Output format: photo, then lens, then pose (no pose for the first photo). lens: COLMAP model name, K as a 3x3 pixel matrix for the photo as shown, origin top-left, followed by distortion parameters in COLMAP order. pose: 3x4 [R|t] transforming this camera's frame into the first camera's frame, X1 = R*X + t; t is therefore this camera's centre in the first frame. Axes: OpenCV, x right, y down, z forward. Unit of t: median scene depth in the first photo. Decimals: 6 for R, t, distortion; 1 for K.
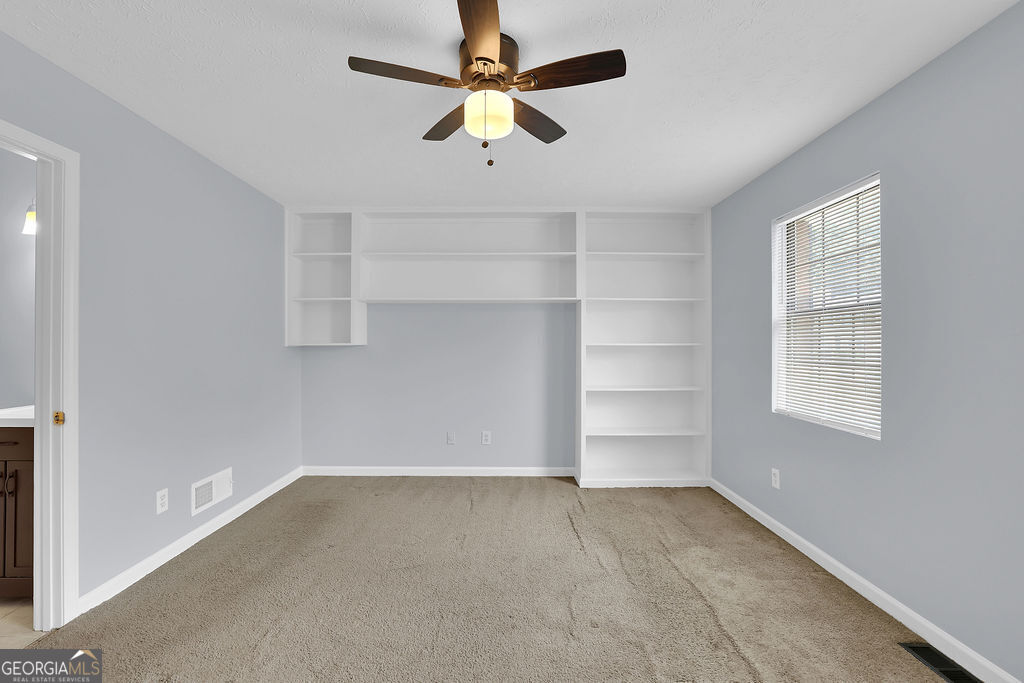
lens RADIAL K [[445.9, 0, 509.0], [0, 445.9, 342.9], [0, 0, 1]] dist [-0.040743, 0.014285]
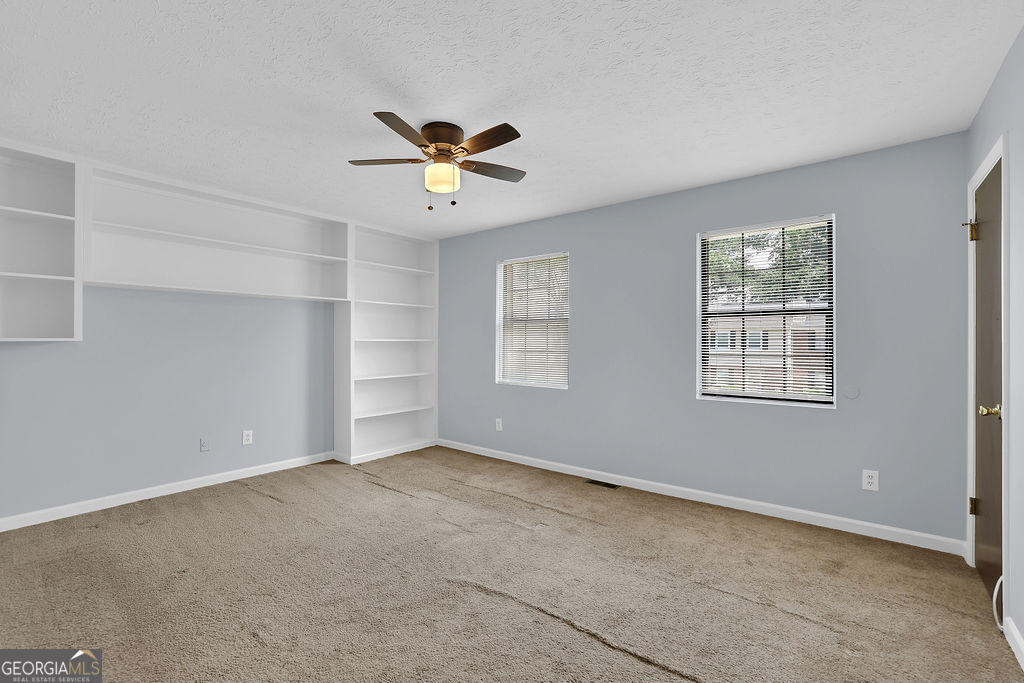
lens RADIAL K [[445.9, 0, 509.4], [0, 445.9, 340.9], [0, 0, 1]] dist [-0.040743, 0.014285]
pose [[0.630266, -0.000781, 0.776379, -0.468229], [-0.007915, 0.999941, 0.007431, -0.006651], [-0.776339, -0.010829, 0.630223, -0.035447]]
